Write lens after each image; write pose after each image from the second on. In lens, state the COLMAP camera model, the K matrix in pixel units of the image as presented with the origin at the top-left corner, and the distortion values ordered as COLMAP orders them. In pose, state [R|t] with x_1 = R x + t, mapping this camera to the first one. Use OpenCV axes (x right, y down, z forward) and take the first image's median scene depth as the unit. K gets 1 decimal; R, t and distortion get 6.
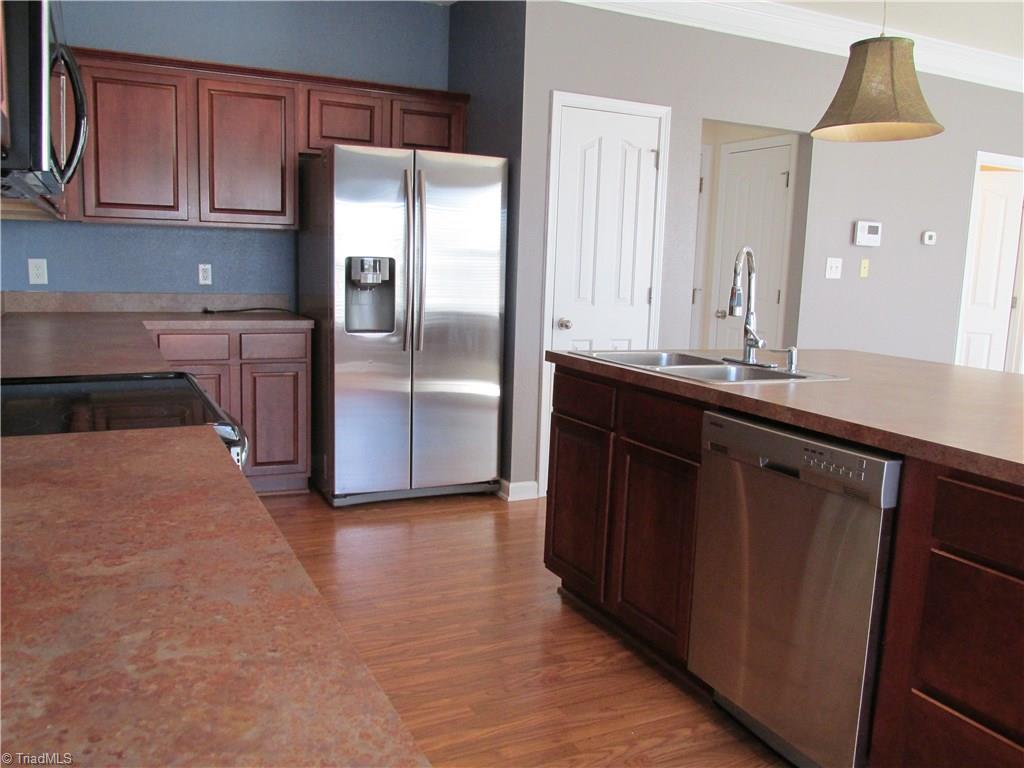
lens RADIAL K [[854.8, 0, 514.5], [0, 854.8, 384.5], [0, 0, 1]] dist [-0.036266, 0.008842]
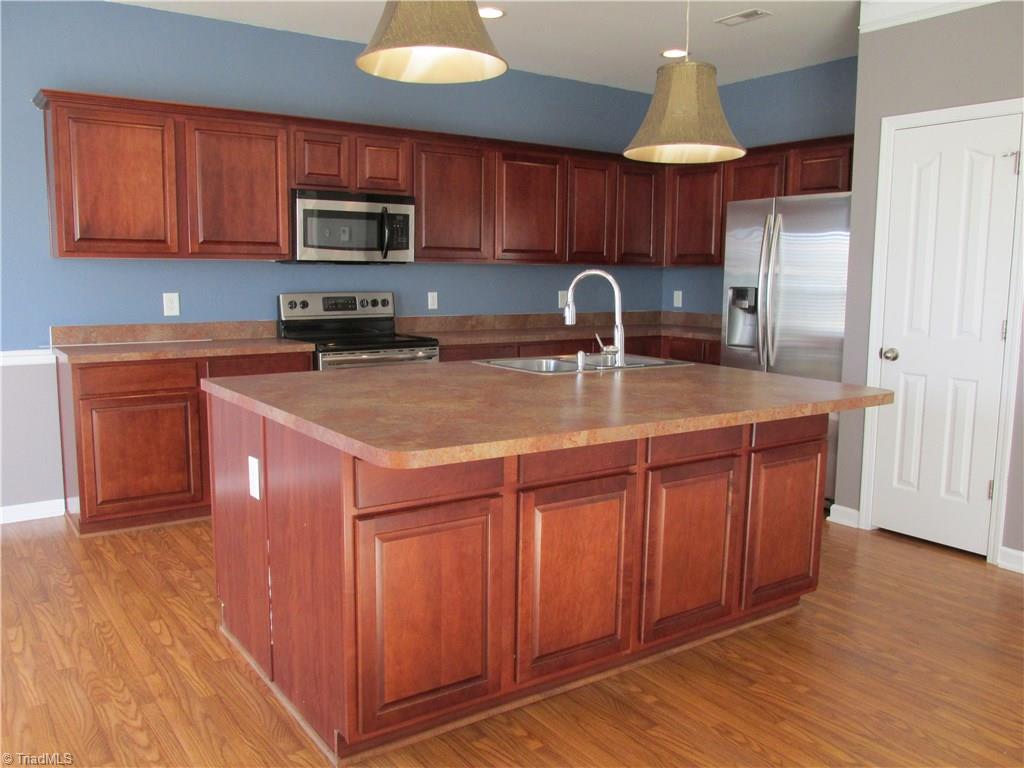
lens RADIAL K [[854.8, 0, 514.5], [0, 854.8, 384.5], [0, 0, 1]] dist [-0.036266, 0.008842]
pose [[0.146542, 0.094494, -0.984681, 0.942944], [-0.151640, 0.985807, 0.072035, -0.042842], [0.977513, 0.138761, 0.158791, 0.447874]]
